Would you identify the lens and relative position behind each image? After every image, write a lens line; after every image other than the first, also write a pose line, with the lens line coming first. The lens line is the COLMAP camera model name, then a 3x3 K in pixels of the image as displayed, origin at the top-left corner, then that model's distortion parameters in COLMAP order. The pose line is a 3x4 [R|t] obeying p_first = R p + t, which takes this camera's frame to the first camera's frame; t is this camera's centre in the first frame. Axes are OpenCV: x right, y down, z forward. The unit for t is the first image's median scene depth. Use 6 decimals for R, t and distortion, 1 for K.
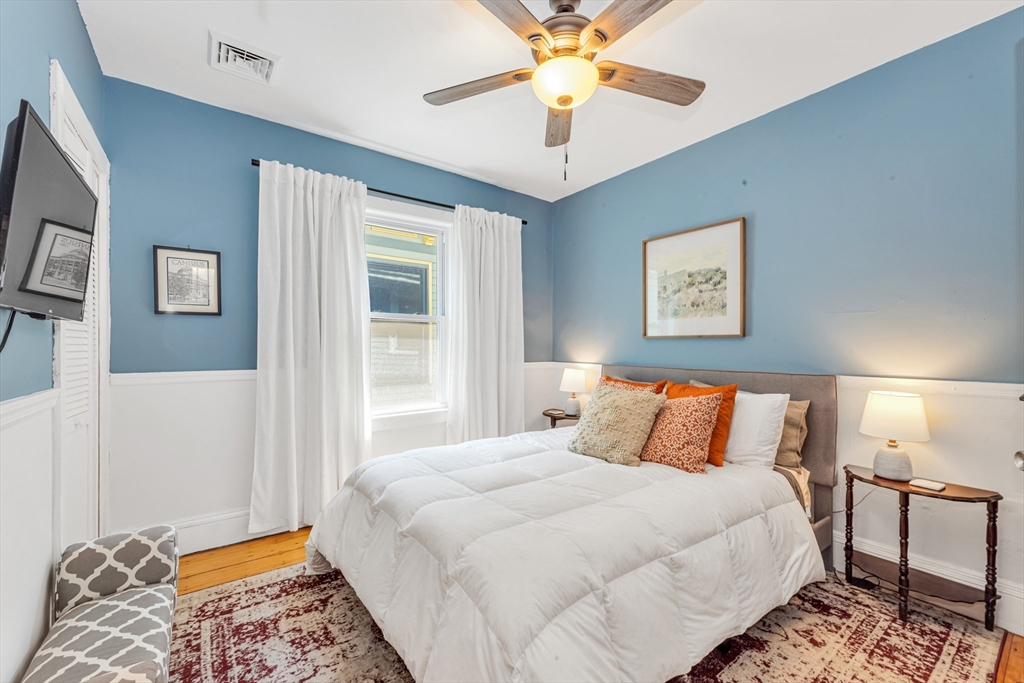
lens RADIAL K [[416.6, 0, 511.5], [0, 416.6, 344.0], [0, 0, 1]] dist [0.000973, -0.000934]
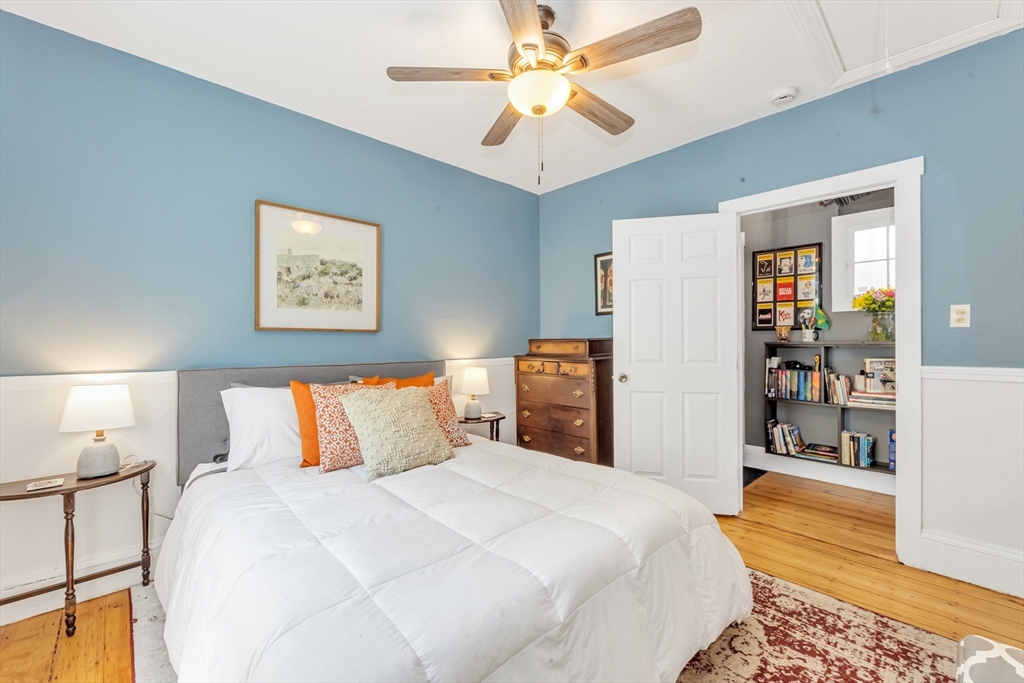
lens RADIAL K [[416.6, 0, 514.6], [0, 416.6, 340.8], [0, 0, 1]] dist [0.000973, -0.000934]
pose [[-0.130051, -0.009253, 0.991464, -0.554592], [-0.008066, 0.999933, 0.008274, -0.004650], [-0.991474, -0.006921, -0.130117, 0.719968]]
